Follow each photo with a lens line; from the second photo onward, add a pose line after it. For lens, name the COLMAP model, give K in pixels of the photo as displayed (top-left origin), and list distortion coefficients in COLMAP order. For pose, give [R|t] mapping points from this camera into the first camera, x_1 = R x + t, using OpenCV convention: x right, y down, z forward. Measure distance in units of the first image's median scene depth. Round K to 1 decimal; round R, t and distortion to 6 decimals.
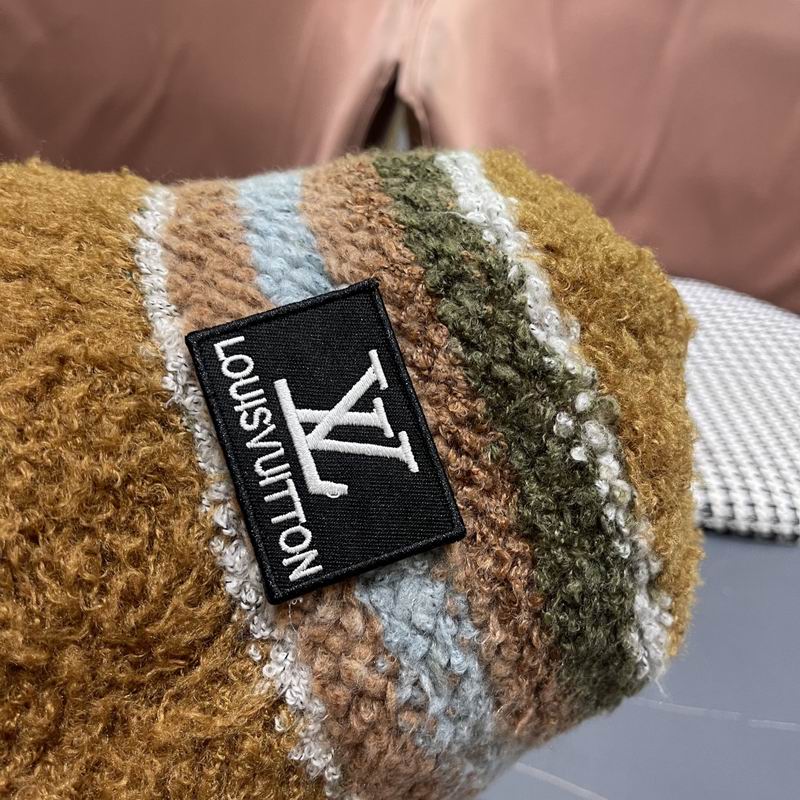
lens RADIAL K [[863.4, 0, 397.1], [0, 863.4, 399.4], [0, 0, 1]] dist [0.035802, 0.000000]
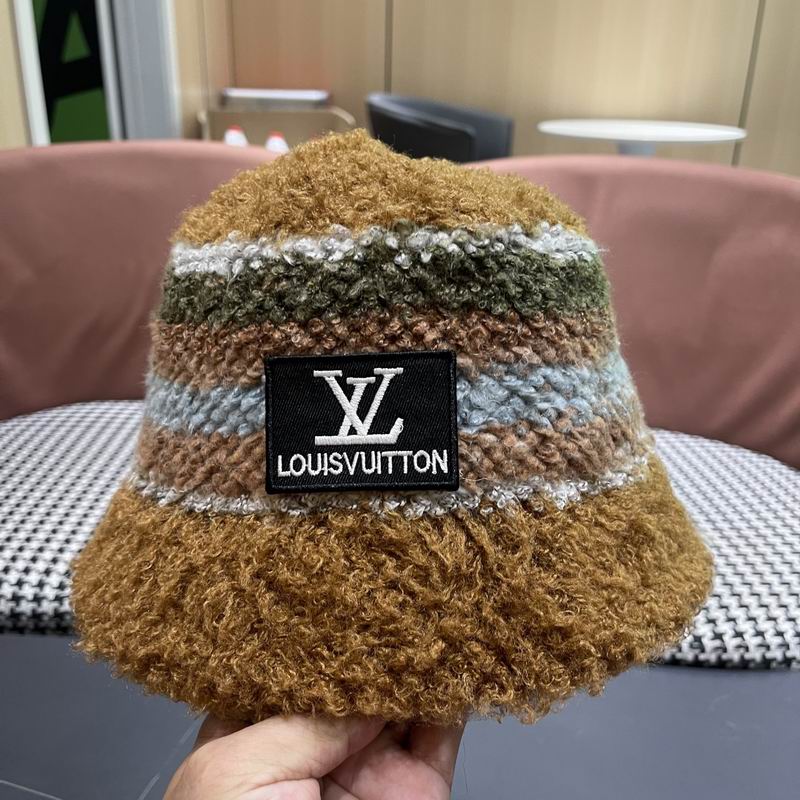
lens RADIAL K [[863.4, 0, 399.3], [0, 863.4, 414.8], [0, 0, 1]] dist [0.035802, 0.000000]
pose [[0.300635, -0.951958, -0.058269, 0.031594], [0.951079, 0.294677, 0.092807, -0.034506], [-0.071178, -0.083320, 0.993978, -0.439330]]
